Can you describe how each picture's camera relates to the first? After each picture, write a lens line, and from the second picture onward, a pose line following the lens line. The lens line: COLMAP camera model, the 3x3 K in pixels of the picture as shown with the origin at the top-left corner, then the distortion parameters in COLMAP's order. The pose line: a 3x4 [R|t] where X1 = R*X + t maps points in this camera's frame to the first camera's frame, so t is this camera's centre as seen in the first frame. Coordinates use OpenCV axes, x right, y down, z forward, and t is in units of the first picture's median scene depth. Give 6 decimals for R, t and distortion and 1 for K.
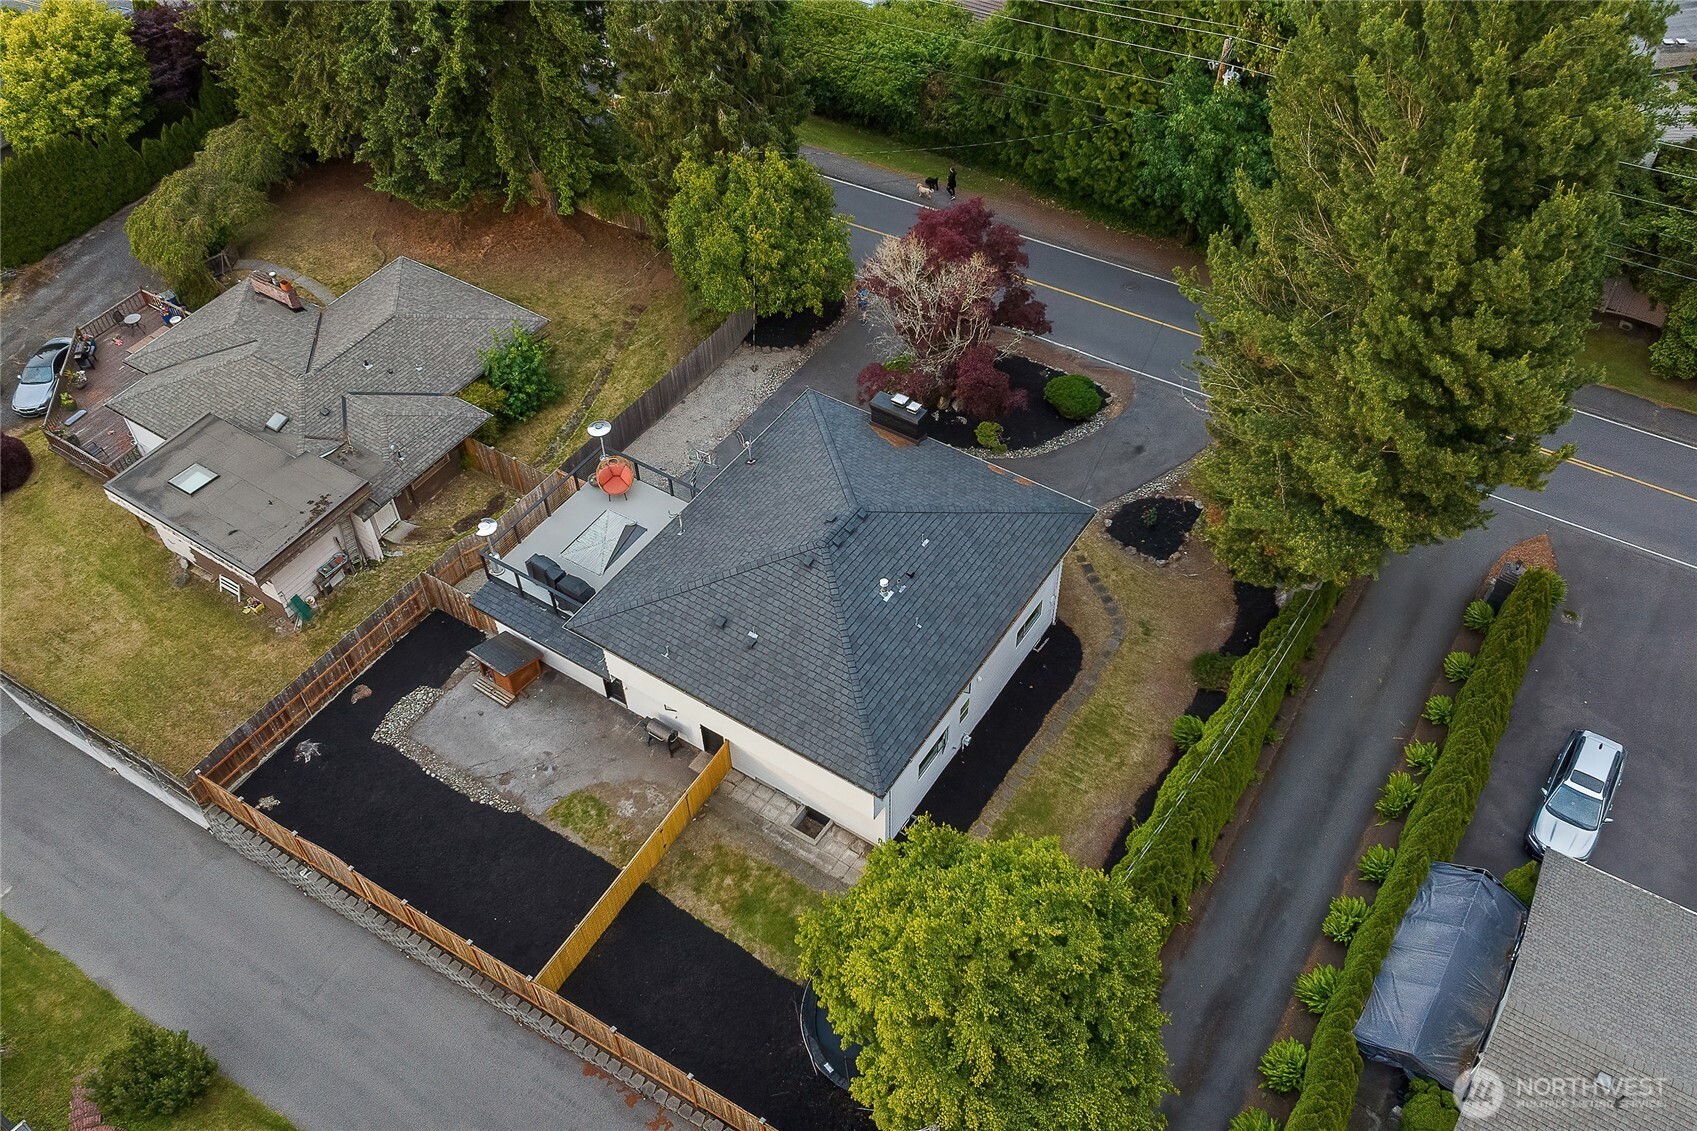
lens RADIAL K [[1491.5, 0, 844.3], [0, 1491.5, 505.2], [0, 0, 1]] dist [-0.018777, -0.011317]
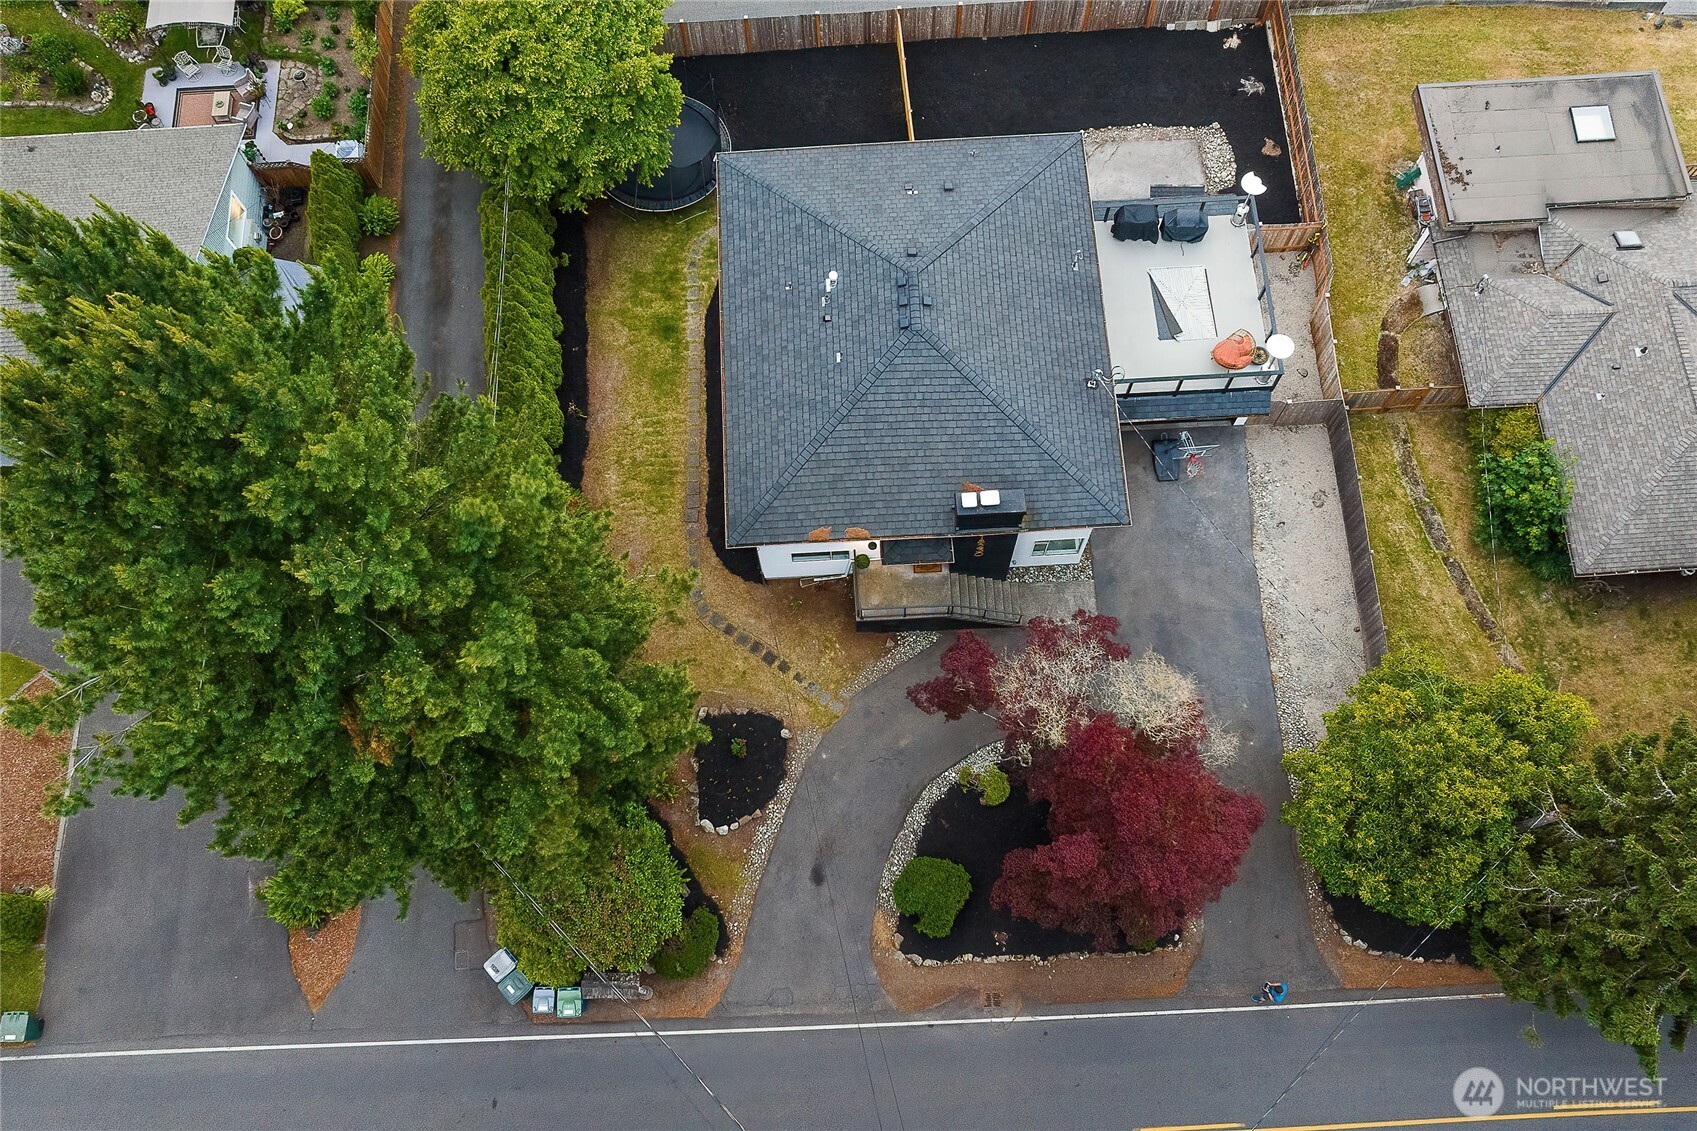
lens RADIAL K [[1491.5, 0, 844.3], [0, 1491.5, 505.2], [0, 0, 1]] dist [-0.018777, -0.011317]
pose [[-0.804097, 0.568397, -0.174219, 0.228056], [-0.387978, -0.279684, 0.878208, -0.706467], [0.450445, 0.773758, 0.445419, 0.562292]]
